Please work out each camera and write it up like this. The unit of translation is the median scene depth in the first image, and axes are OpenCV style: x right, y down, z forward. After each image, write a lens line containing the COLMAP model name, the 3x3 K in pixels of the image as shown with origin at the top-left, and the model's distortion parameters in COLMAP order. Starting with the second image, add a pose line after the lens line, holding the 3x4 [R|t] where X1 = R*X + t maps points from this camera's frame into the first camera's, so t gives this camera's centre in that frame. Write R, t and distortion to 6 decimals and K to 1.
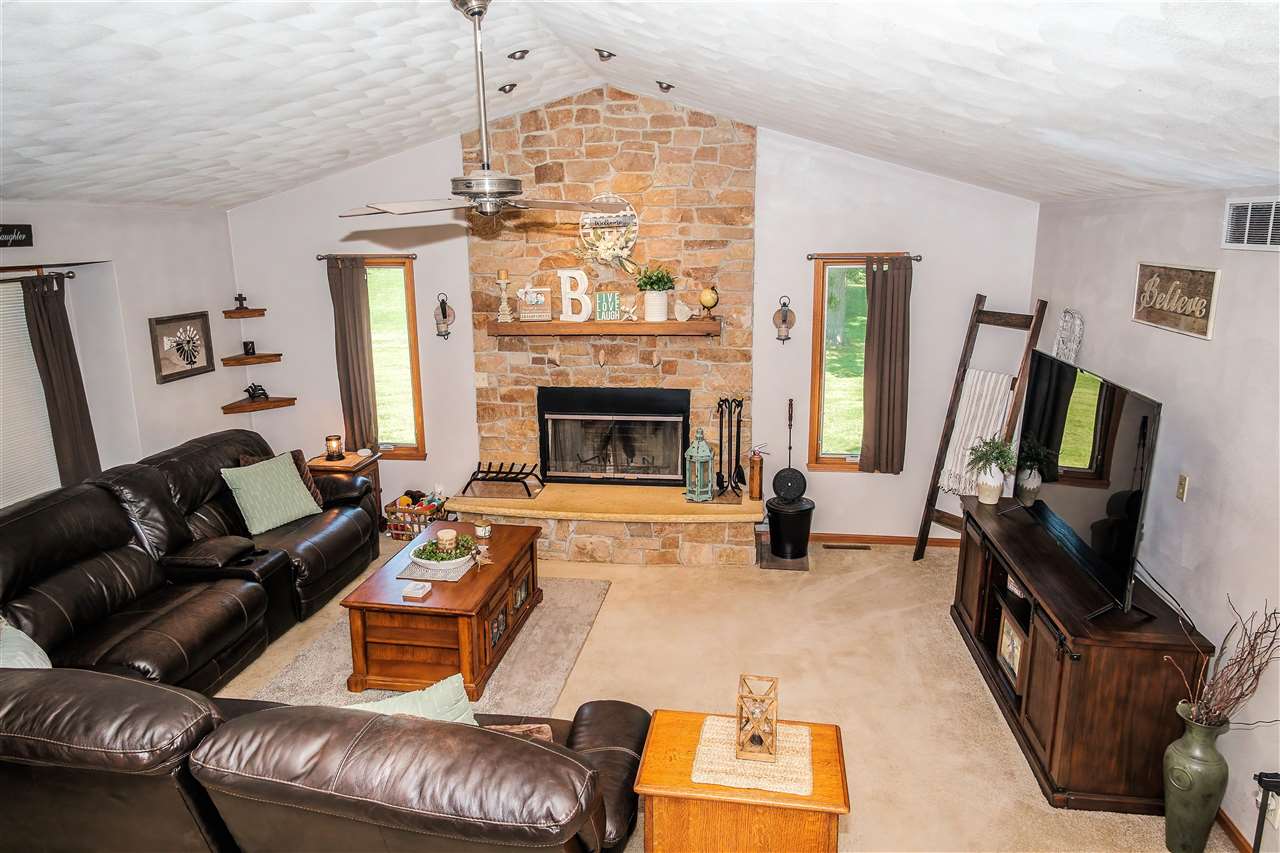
lens RADIAL K [[870.5, 0, 638.4], [0, 870.5, 424.6], [0, 0, 1]] dist [0.053753, -0.021855]
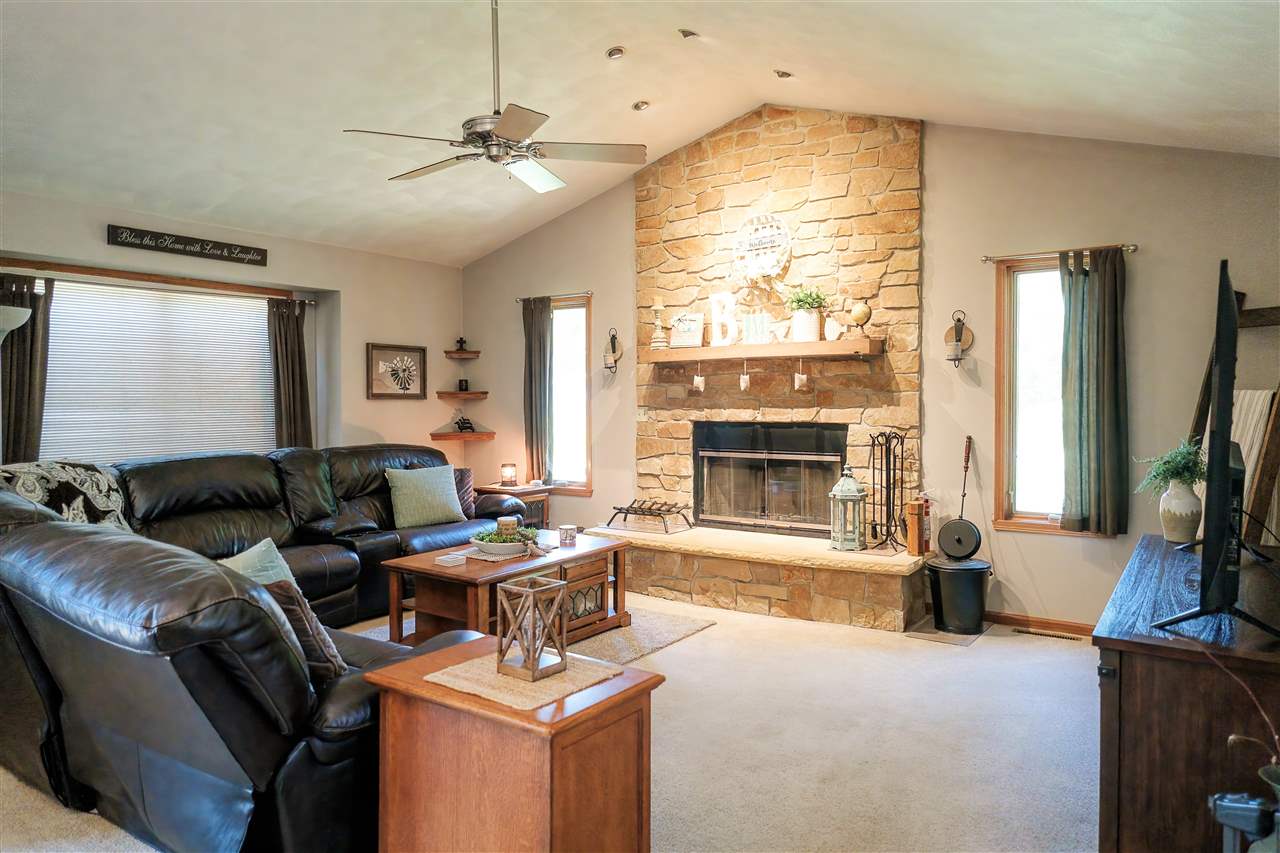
lens RADIAL K [[870.5, 0, 633.9], [0, 870.5, 421.9], [0, 0, 1]] dist [0.053753, -0.021855]
pose [[0.891736, 0.019942, -0.452115, 0.269715], [-0.106891, 0.980043, -0.167600, 0.129968], [0.439750, 0.197782, 0.876072, 0.147933]]
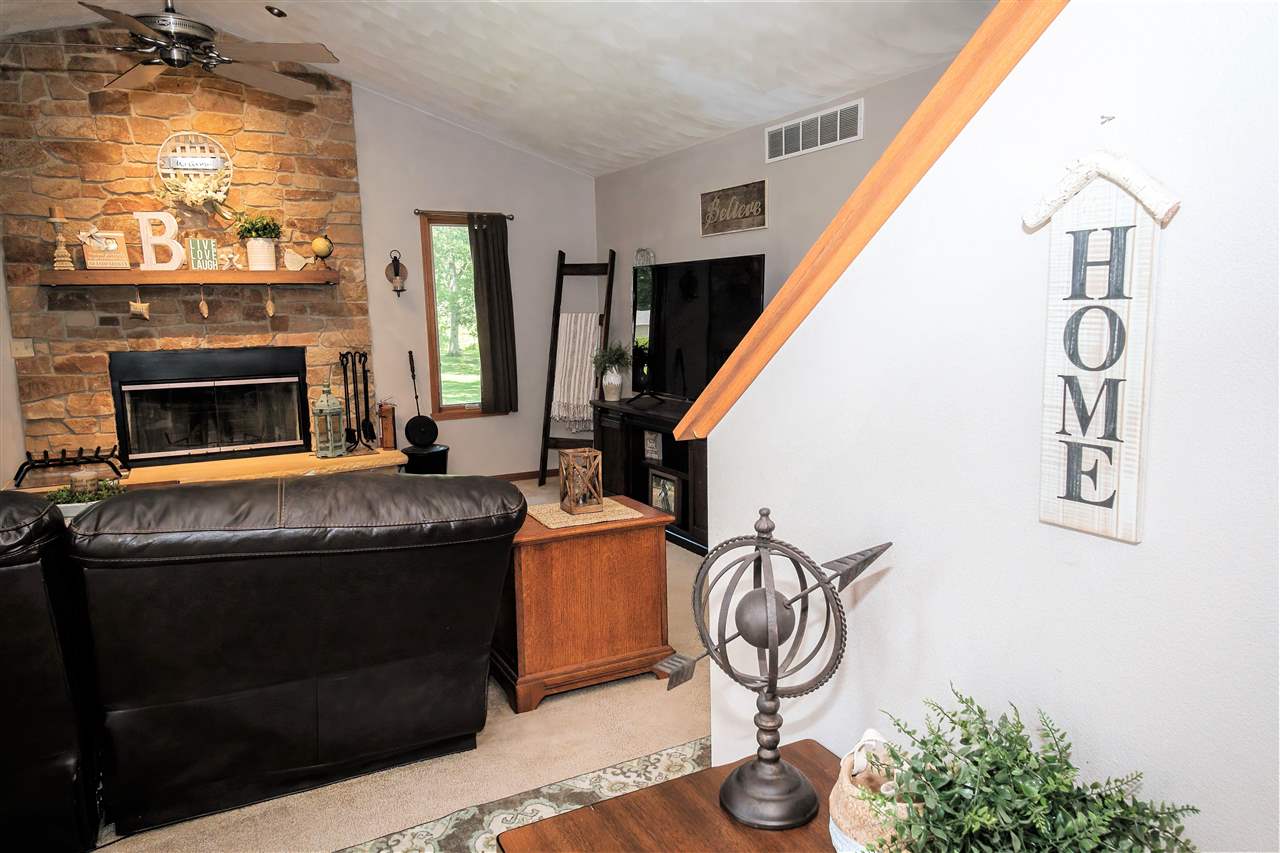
lens RADIAL K [[870.5, 0, 654.5], [0, 870.5, 426.3], [0, 0, 1]] dist [0.053753, -0.021855]
pose [[0.797833, -0.086468, 0.596646, -0.224206], [0.151783, 0.986592, -0.059983, 0.167609], [-0.583459, 0.138417, 0.800260, 0.013202]]
